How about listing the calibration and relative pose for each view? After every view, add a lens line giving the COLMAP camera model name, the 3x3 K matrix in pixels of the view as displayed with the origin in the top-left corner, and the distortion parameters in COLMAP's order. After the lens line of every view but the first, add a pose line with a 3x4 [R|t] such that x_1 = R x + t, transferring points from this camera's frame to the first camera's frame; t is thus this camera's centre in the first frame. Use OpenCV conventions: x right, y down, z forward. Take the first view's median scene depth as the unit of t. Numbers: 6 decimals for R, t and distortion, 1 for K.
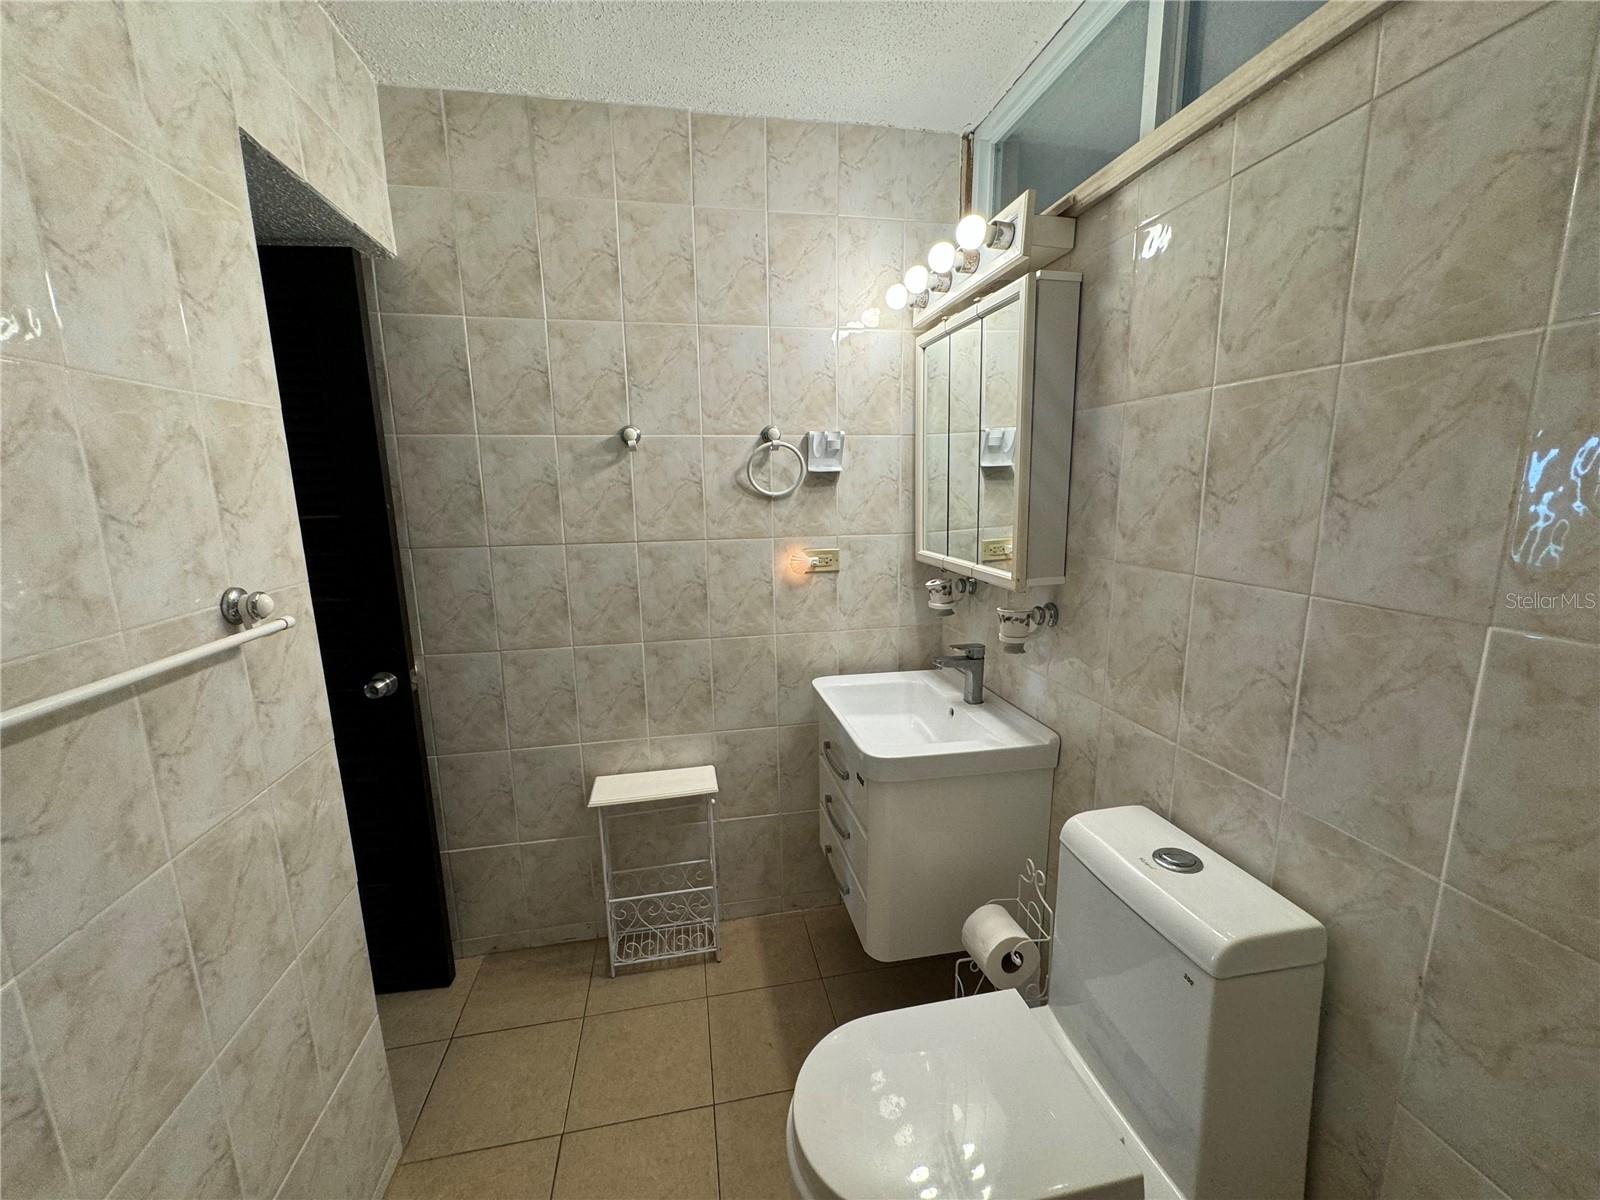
lens RADIAL K [[643.3, 0, 800.1], [0, 643.3, 602.8], [0, 0, 1]] dist [0.002168, -0.000096]
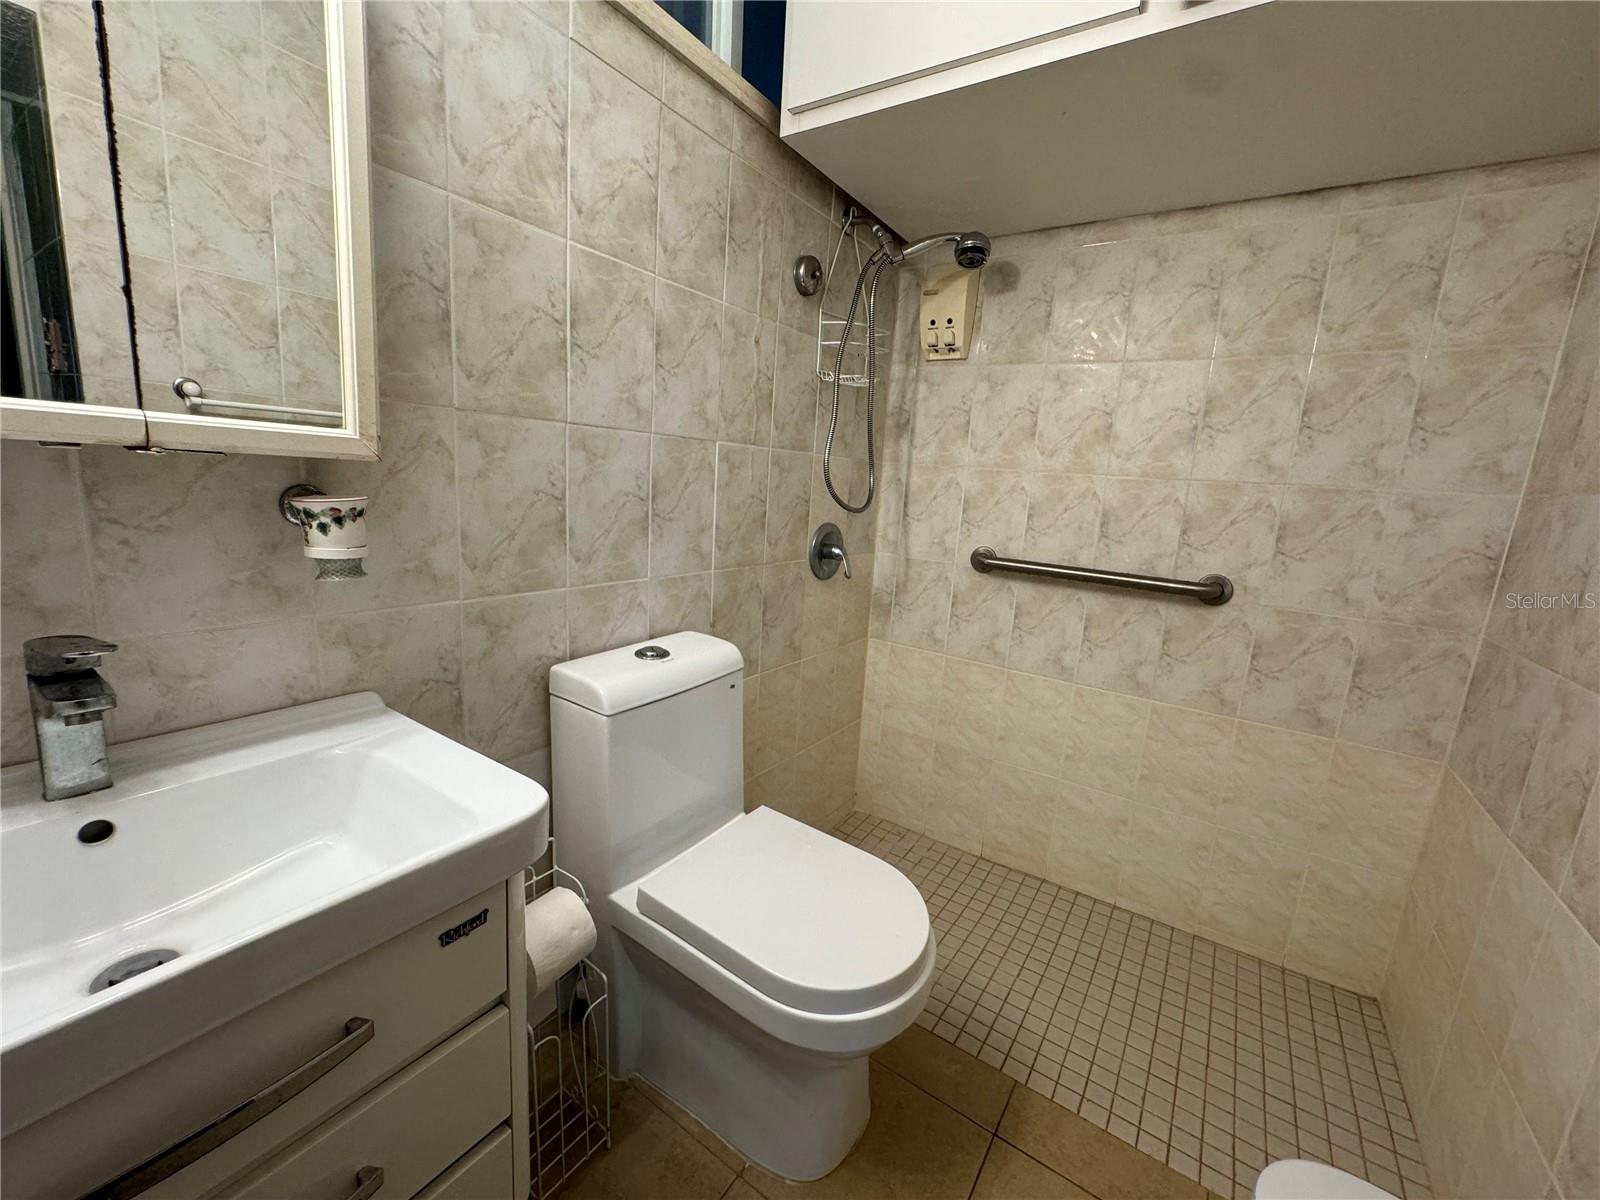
lens RADIAL K [[643.3, 0, 803.5], [0, 643.3, 592.5], [0, 0, 1]] dist [0.002168, -0.000096]
pose [[-0.703554, -0.158157, 0.692819, -0.461597], [0.076543, 0.952384, 0.295138, -0.062173], [-0.706508, 0.260676, -0.657947, 1.553714]]
